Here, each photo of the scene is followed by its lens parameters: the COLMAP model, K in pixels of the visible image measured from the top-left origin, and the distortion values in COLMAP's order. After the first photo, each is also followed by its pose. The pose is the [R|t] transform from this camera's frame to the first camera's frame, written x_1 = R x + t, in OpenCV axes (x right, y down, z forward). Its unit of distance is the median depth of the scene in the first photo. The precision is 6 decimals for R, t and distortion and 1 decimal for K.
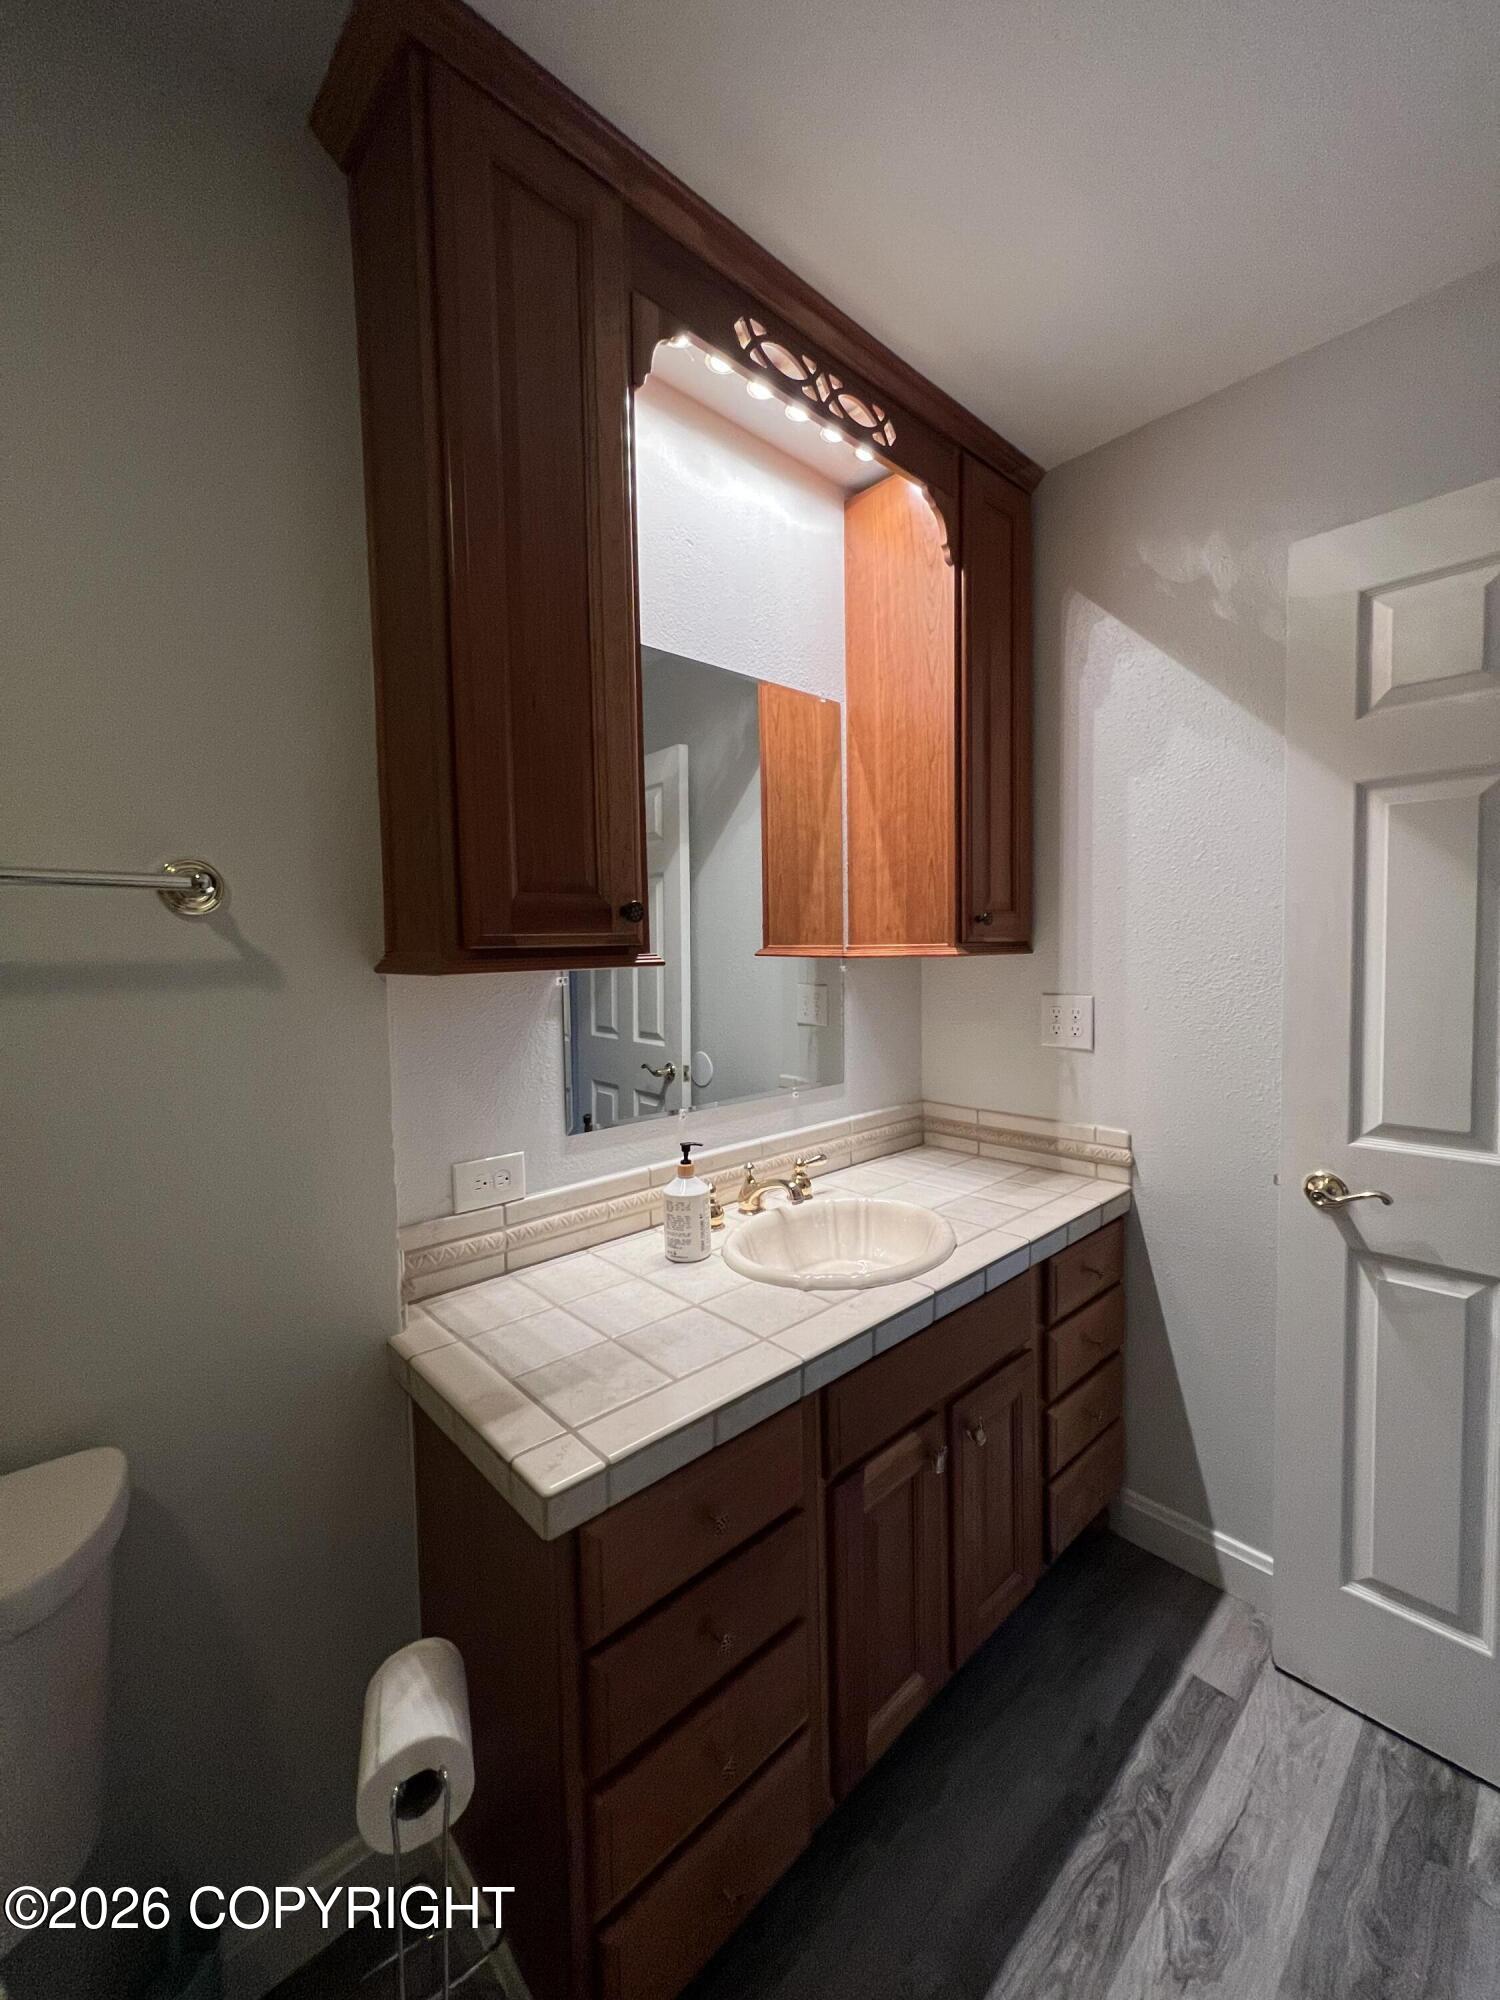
lens RADIAL K [[800.3, 0, 757.6], [0, 800.3, 986.0], [0, 0, 1]] dist [-0.001414, 0.001179]
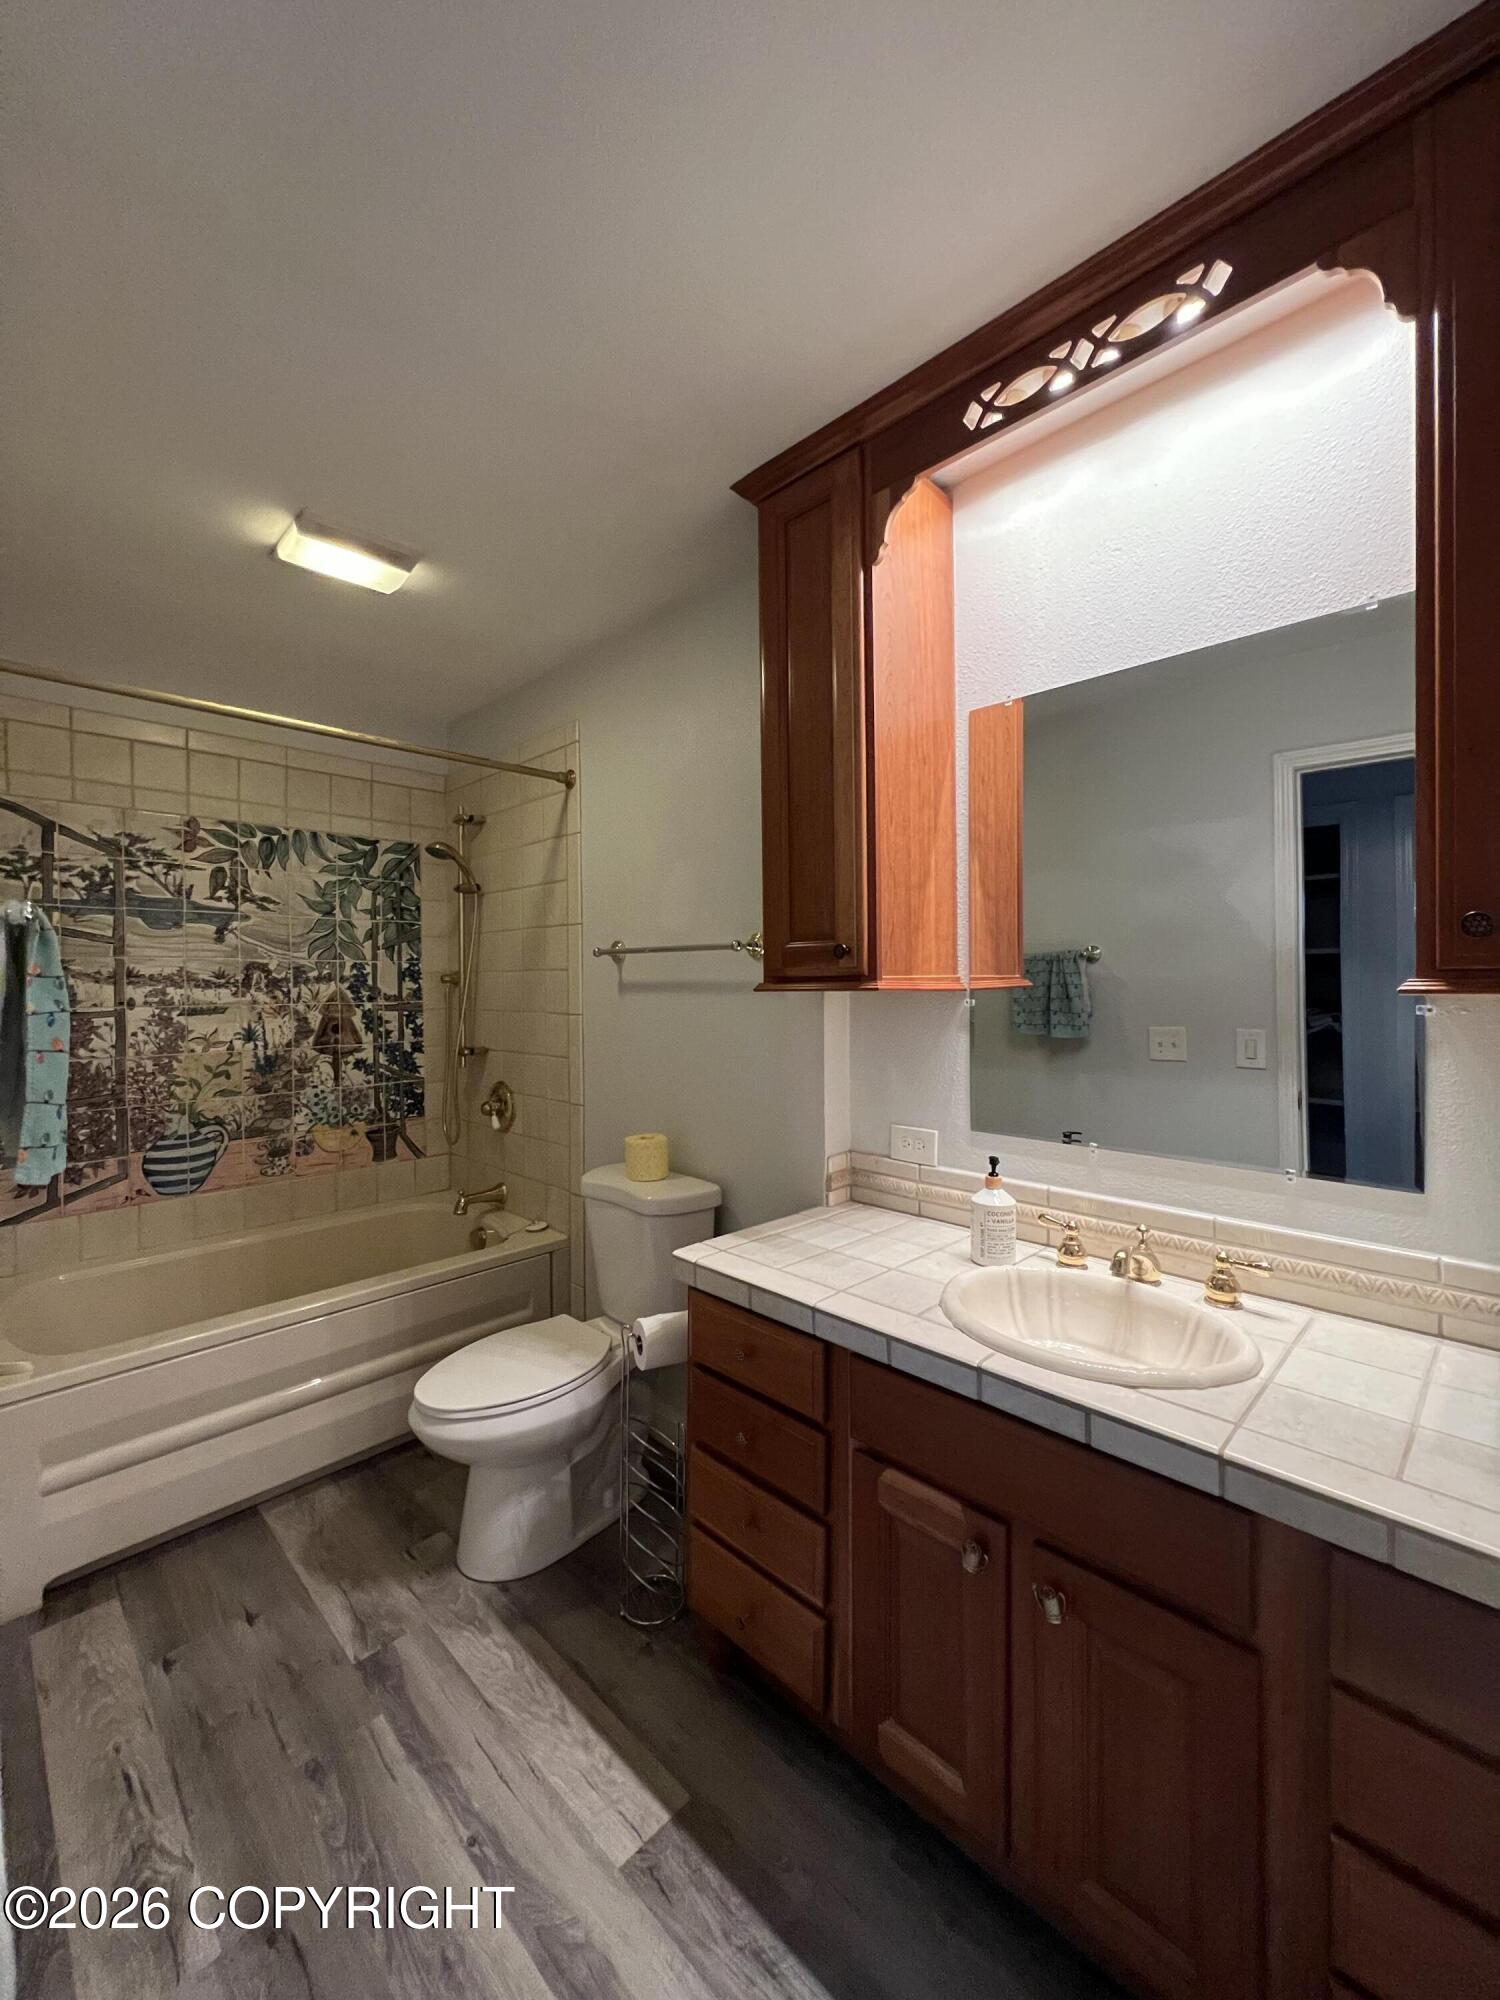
lens RADIAL K [[800.3, 0, 759.1], [0, 800.3, 993.2], [0, 0, 1]] dist [-0.001414, 0.001179]
pose [[0.038242, 0.023045, -0.999003, 1.058968], [-0.049082, 0.998571, 0.021156, -0.033824], [0.998062, 0.048224, 0.039319, 0.688363]]
